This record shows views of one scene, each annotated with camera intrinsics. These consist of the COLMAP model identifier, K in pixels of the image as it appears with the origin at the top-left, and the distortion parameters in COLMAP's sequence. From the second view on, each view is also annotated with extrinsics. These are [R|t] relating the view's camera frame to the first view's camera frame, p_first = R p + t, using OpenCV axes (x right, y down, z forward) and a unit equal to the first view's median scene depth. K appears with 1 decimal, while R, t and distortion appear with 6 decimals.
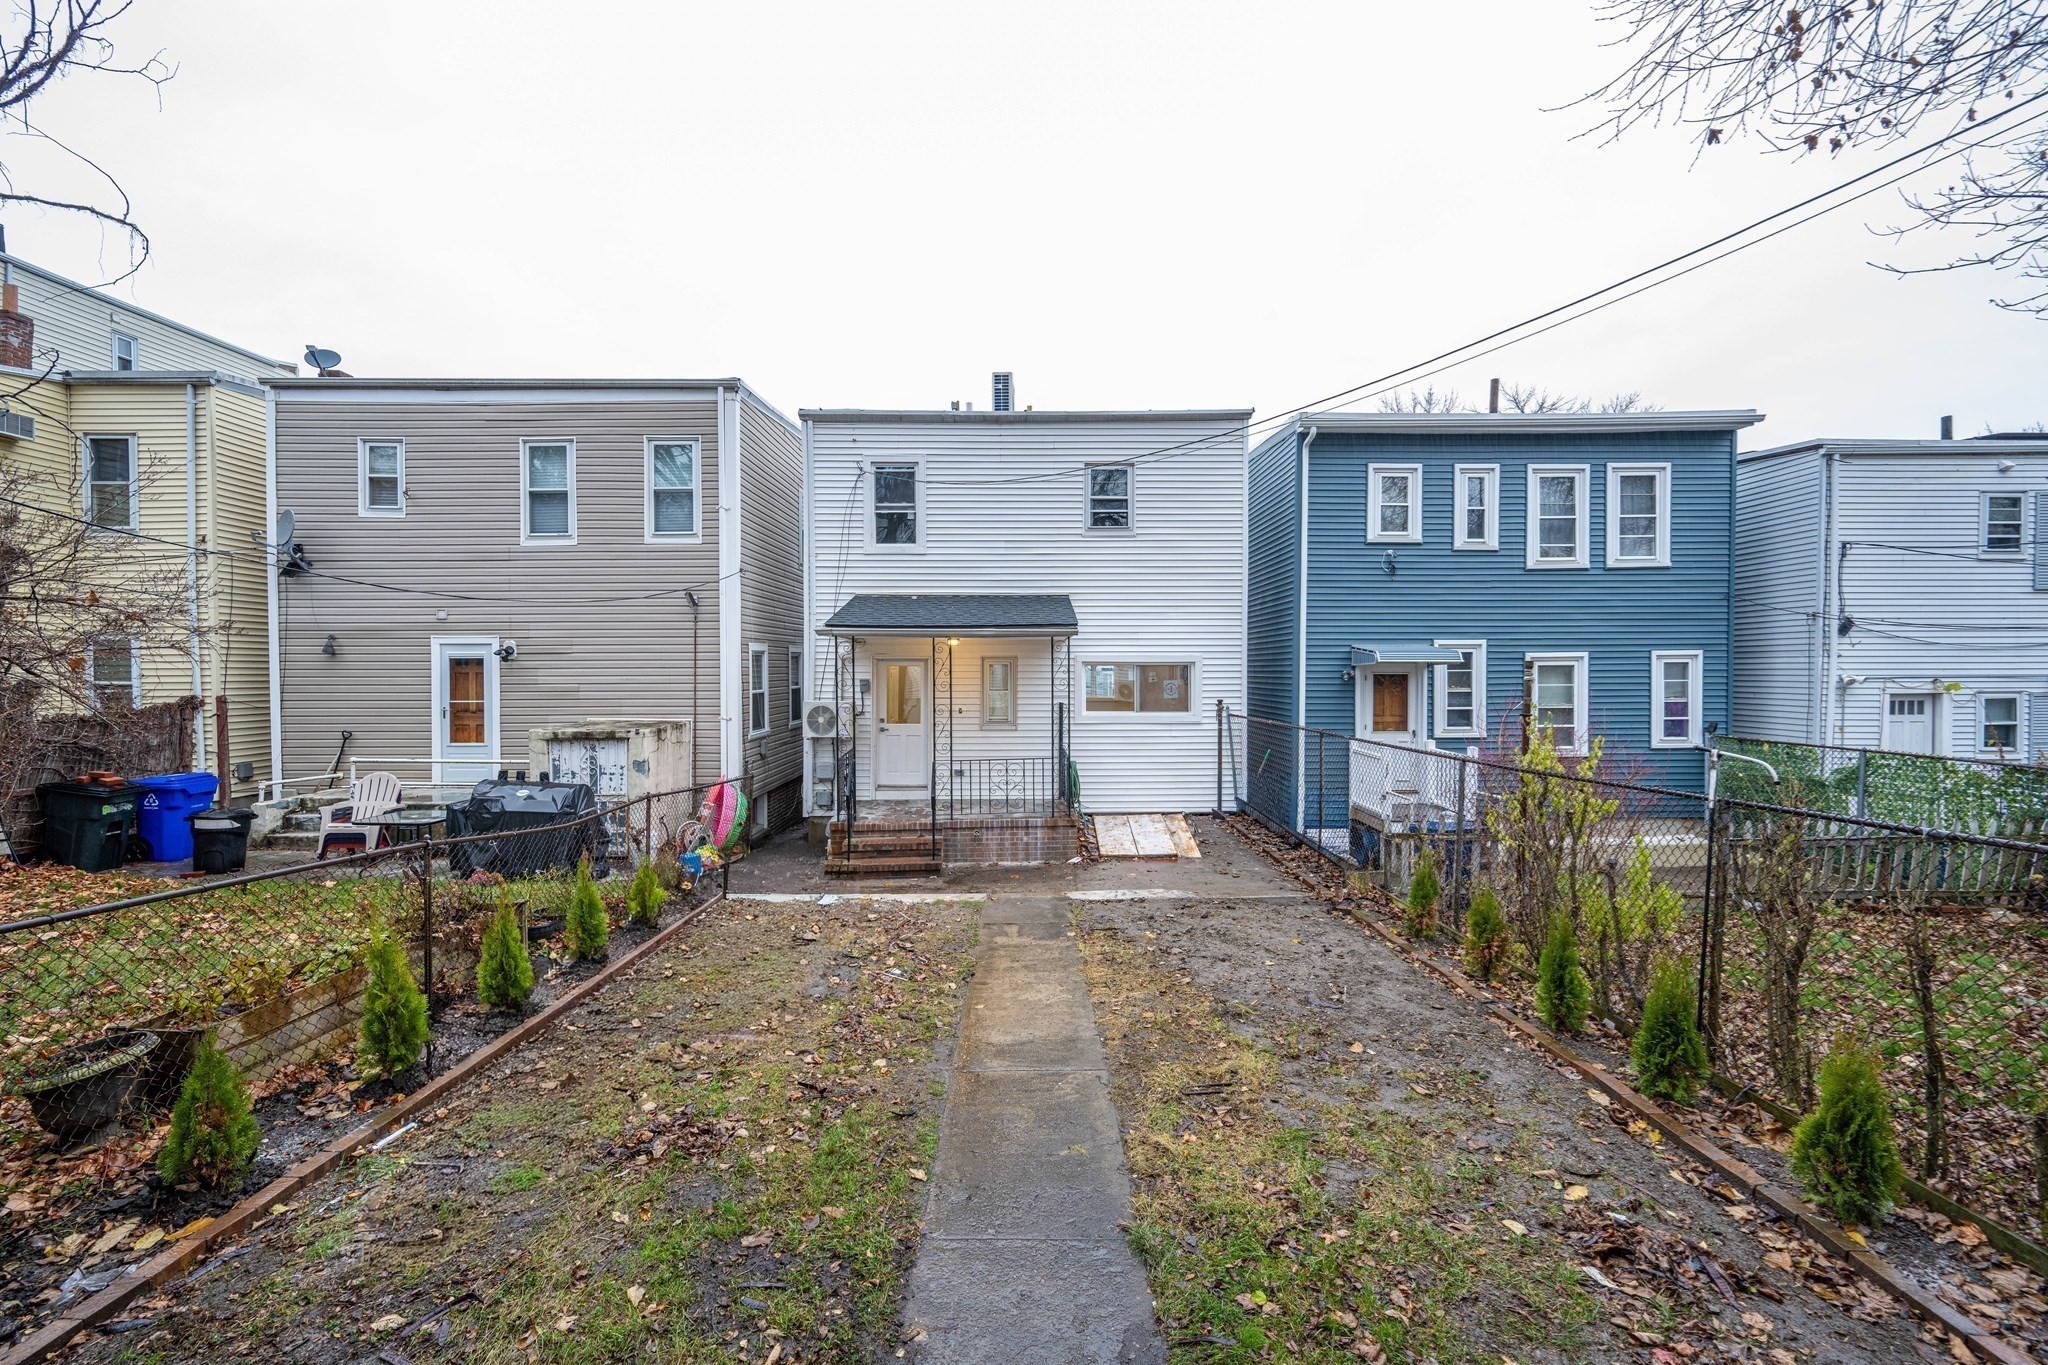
lens RADIAL K [[828.4, 0, 1032.5], [0, 828.4, 681.7], [0, 0, 1]] dist [-0.001194, -0.000433]
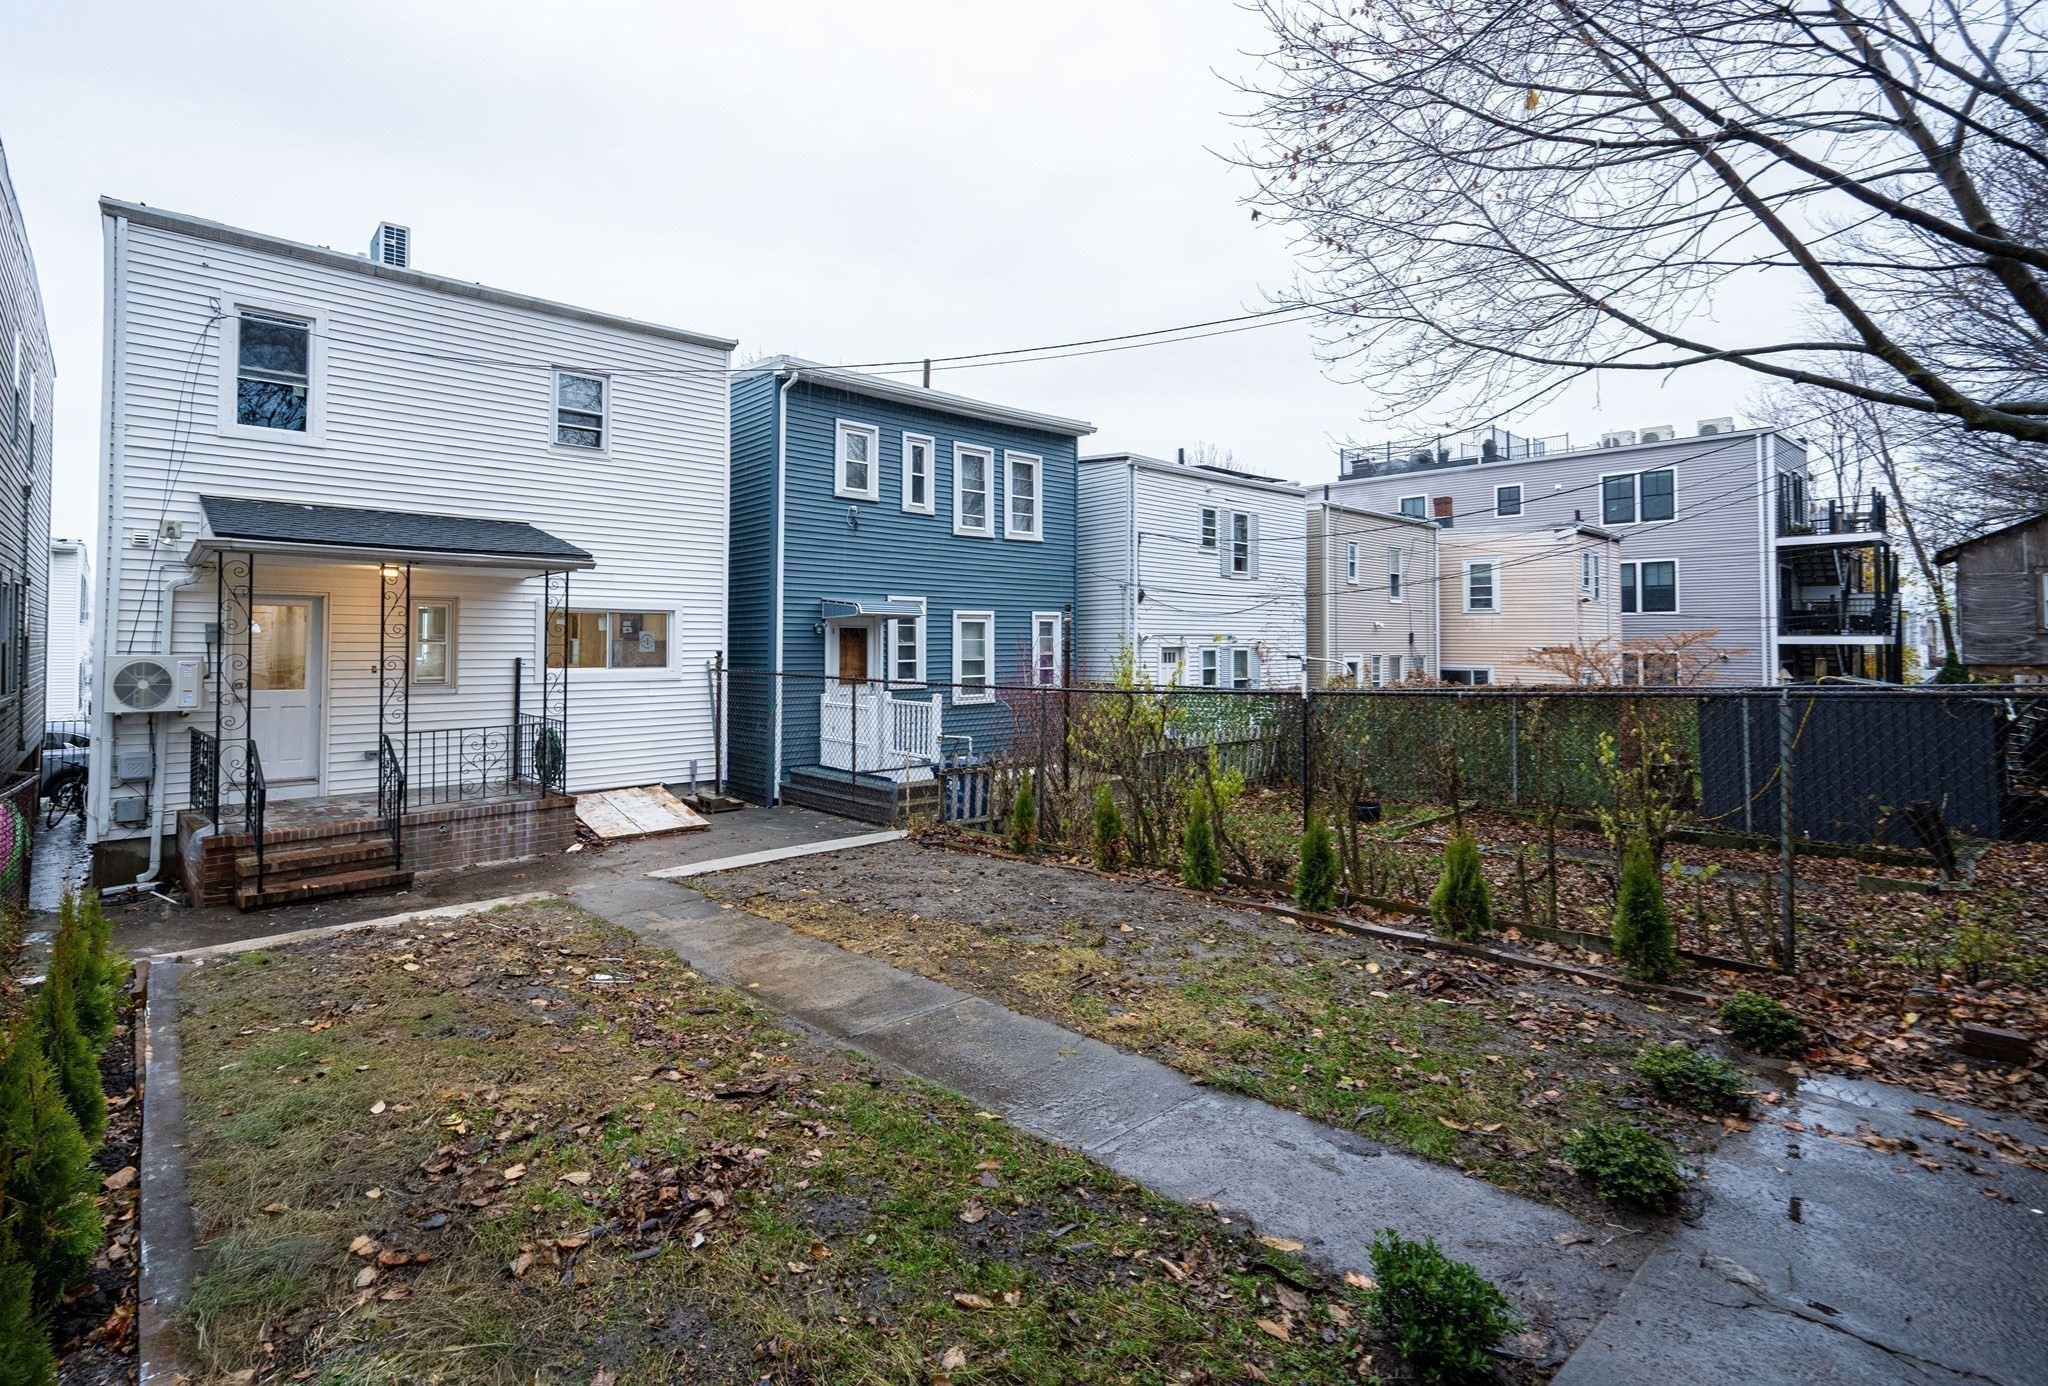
lens RADIAL K [[939.5, 0, 895.5], [0, 939.5, 623.7], [0, 0, 1]] dist [-0.001529, -0.000845]
pose [[0.781721, 0.017807, 0.623375, -0.245485], [0.006430, 0.999309, -0.036608, 0.028431], [-0.623596, 0.032626, 0.781066, 0.071746]]
